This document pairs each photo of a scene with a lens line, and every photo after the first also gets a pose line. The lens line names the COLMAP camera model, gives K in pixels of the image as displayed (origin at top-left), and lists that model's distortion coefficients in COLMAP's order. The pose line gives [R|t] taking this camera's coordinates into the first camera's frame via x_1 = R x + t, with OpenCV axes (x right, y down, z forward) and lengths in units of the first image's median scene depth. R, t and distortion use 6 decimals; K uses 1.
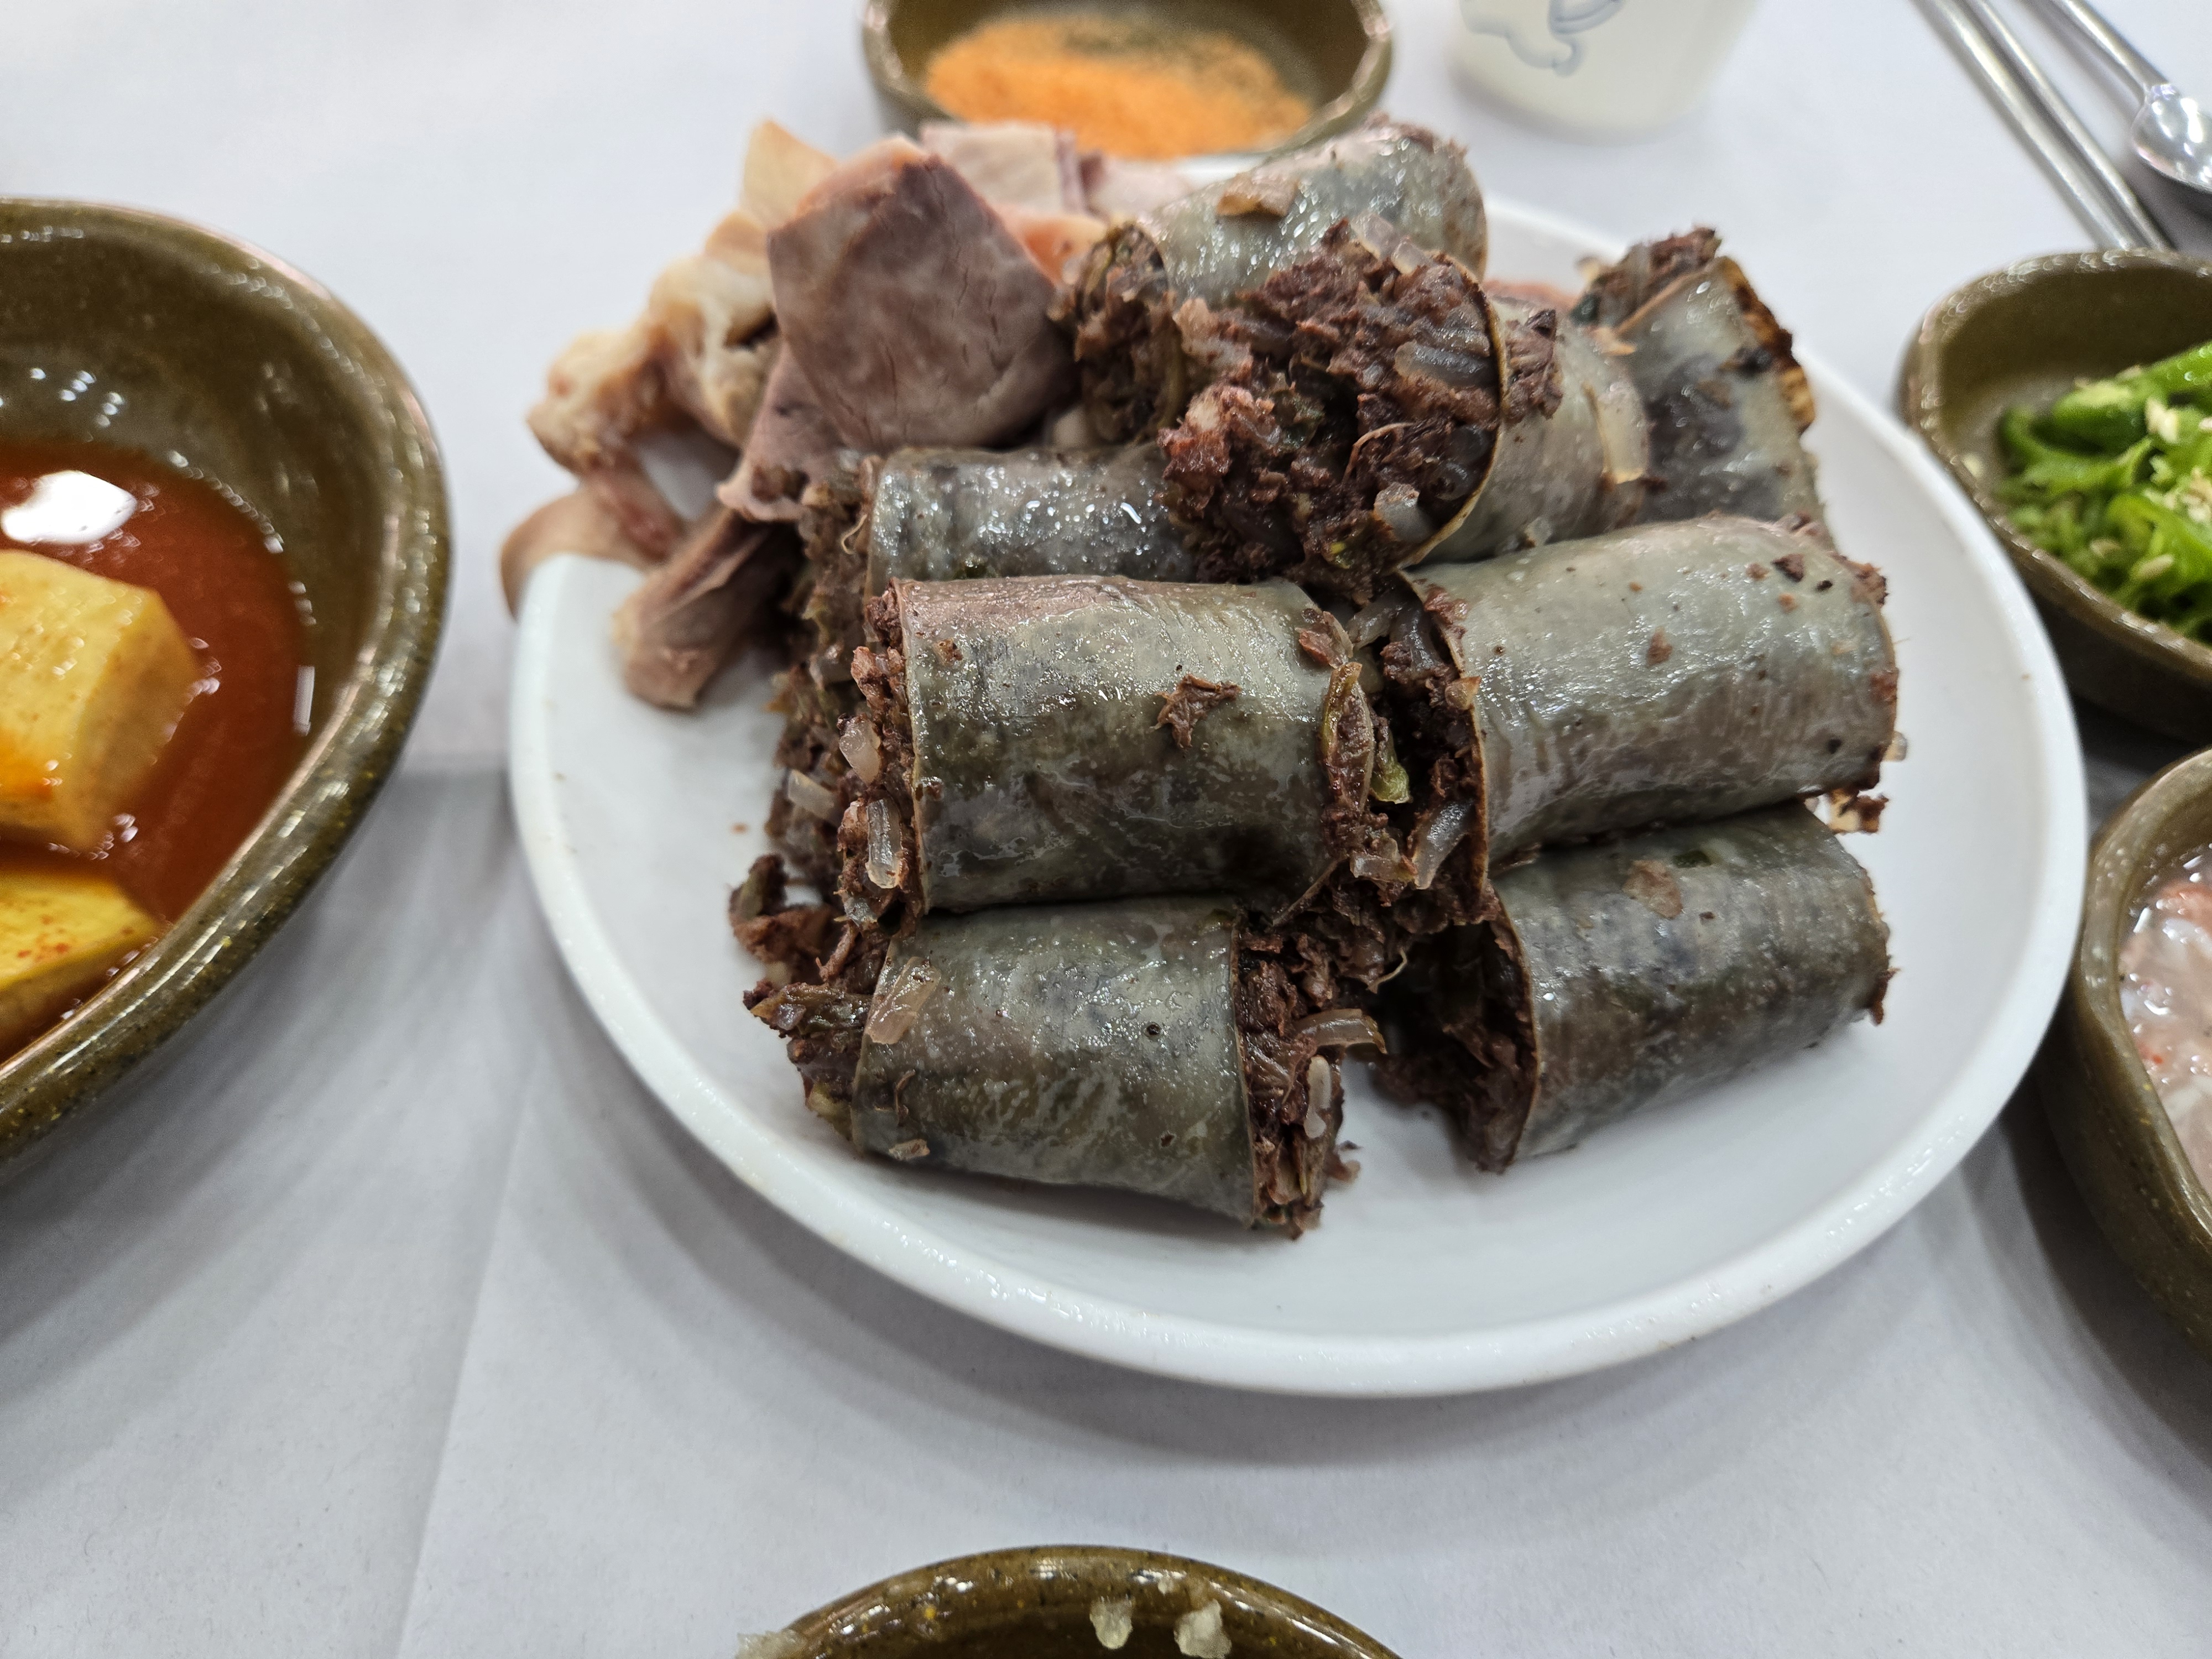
lens RADIAL K [[1479.9, 0, 1129.8], [0, 1479.9, 826.0], [0, 0, 1]] dist [0.080934, -0.073027]
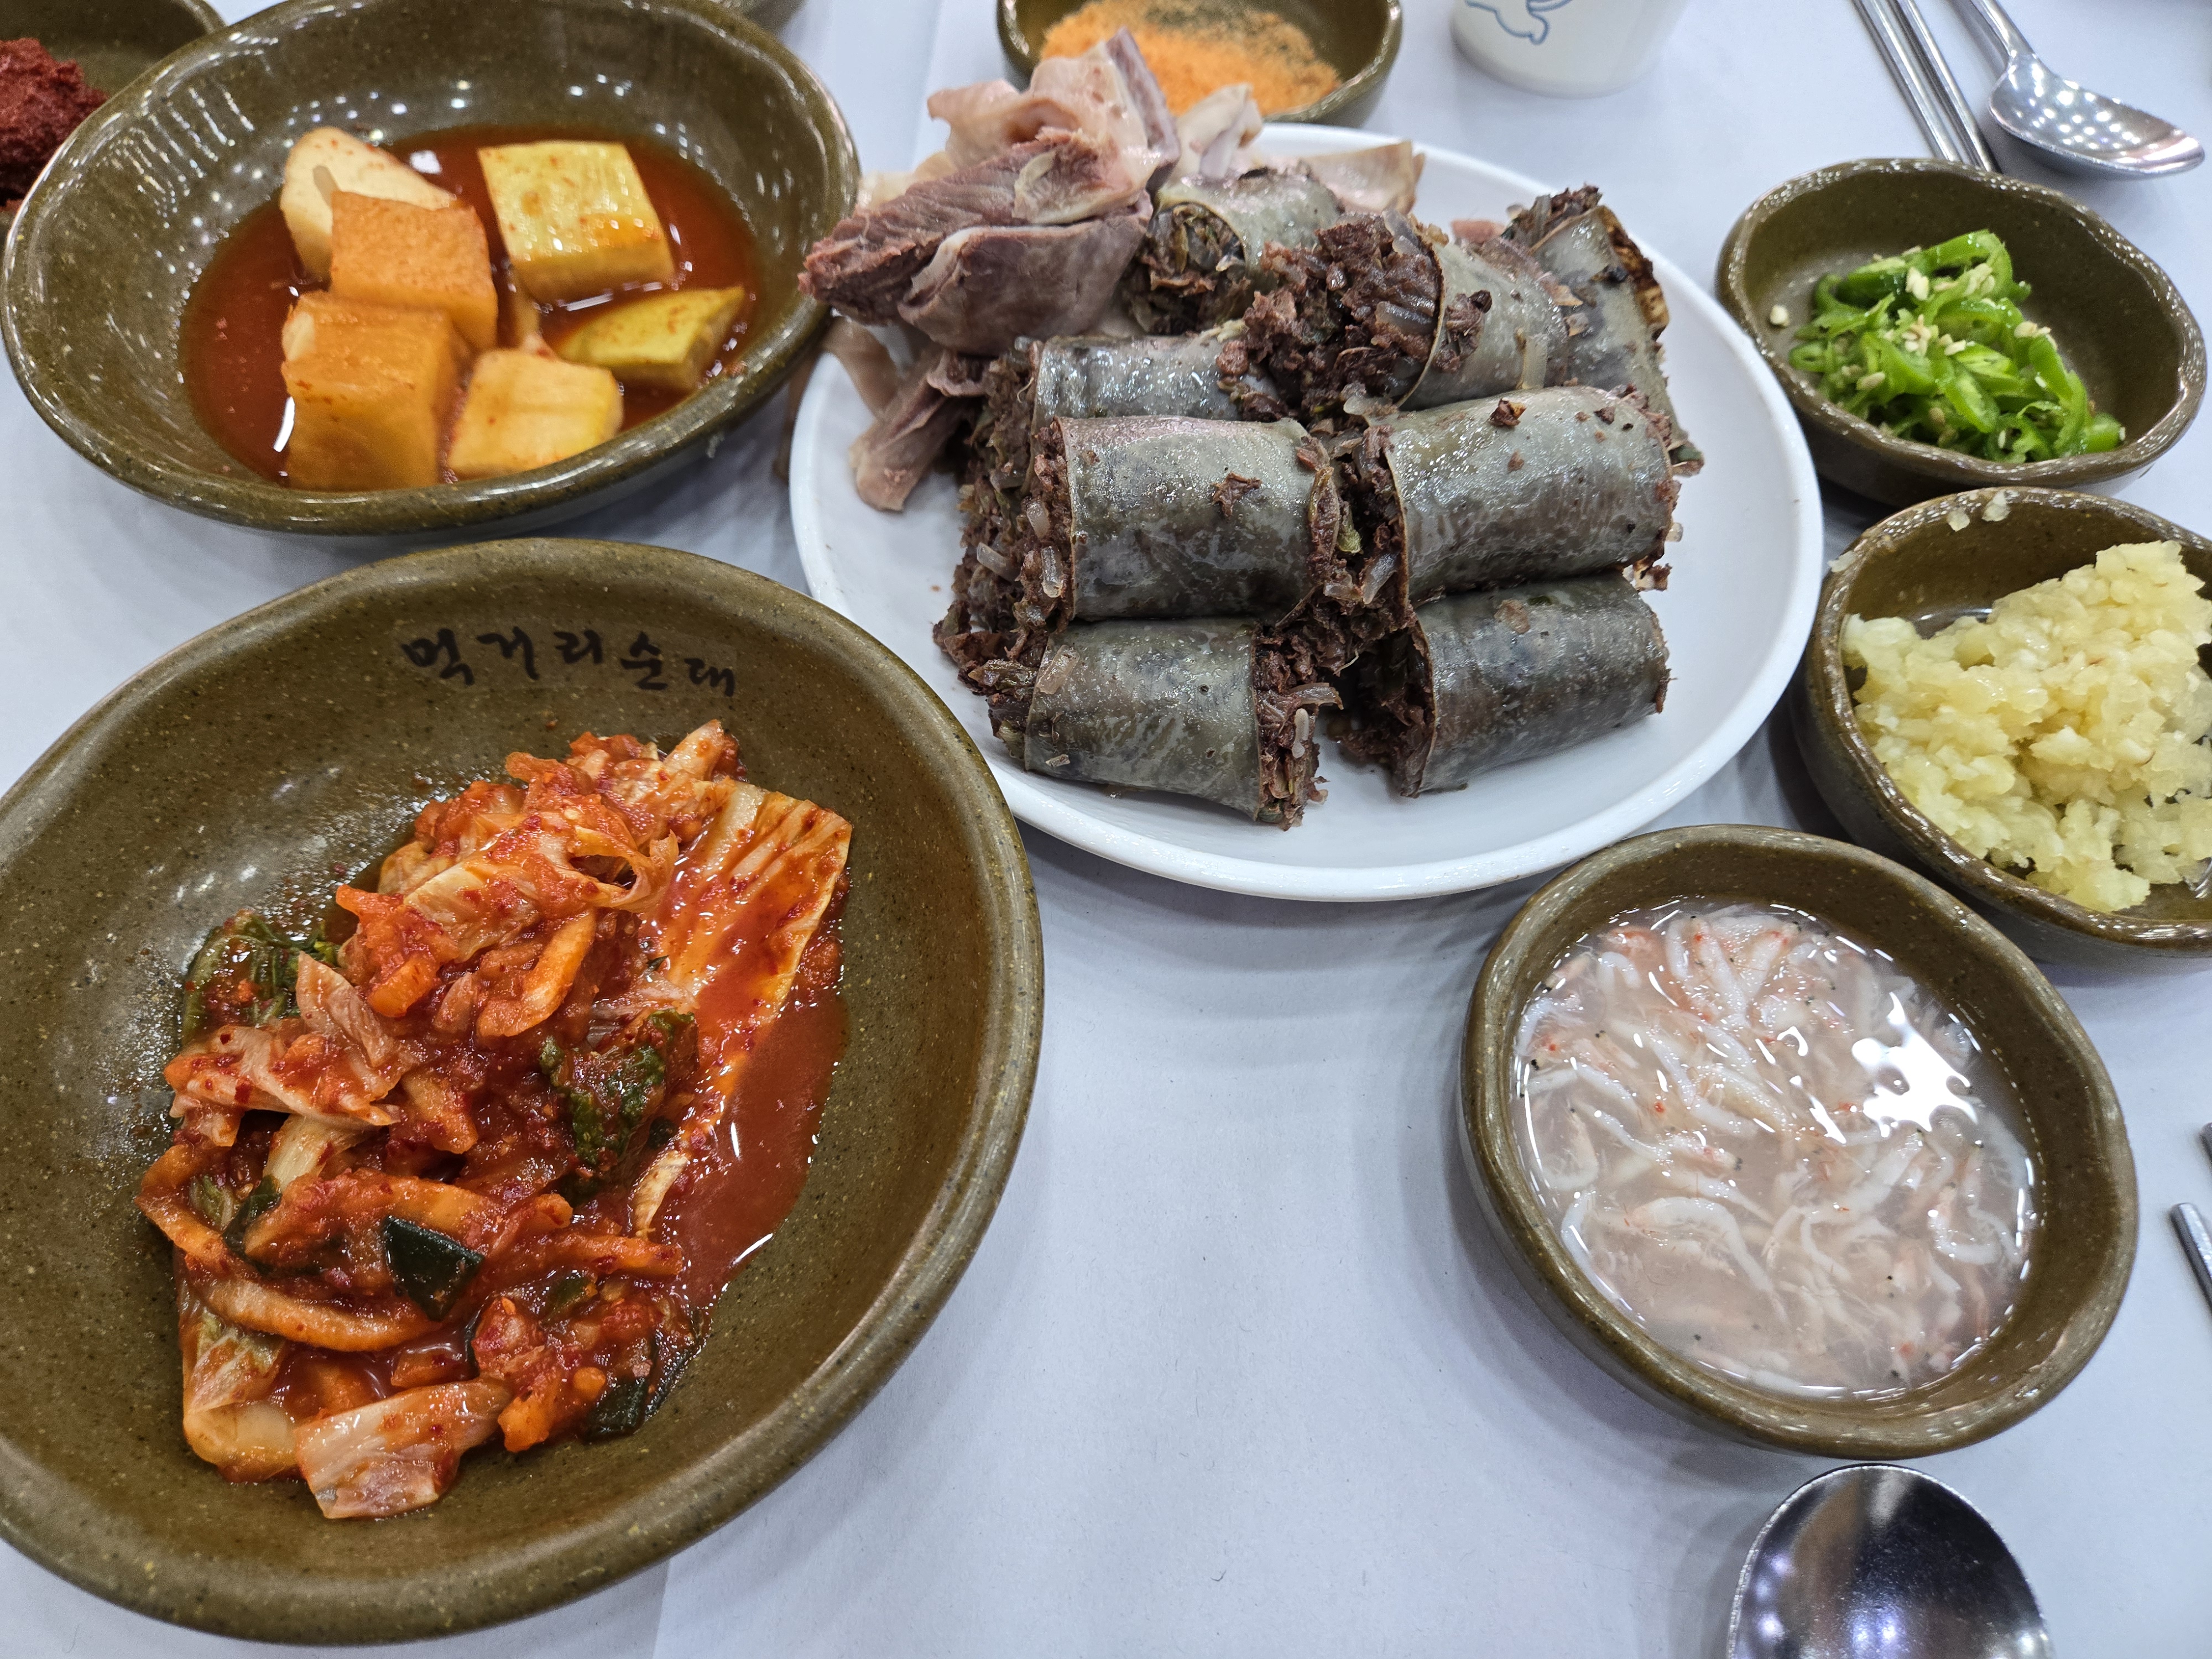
lens RADIAL K [[1479.9, 0, 1086.9], [0, 1479.9, 839.7], [0, 0, 1]] dist [0.080934, -0.073027]
pose [[0.998635, 0.023762, -0.046524, -0.034263], [-0.020223, 0.996971, 0.075098, 0.178119], [0.048168, -0.074055, 0.996090, -0.687254]]
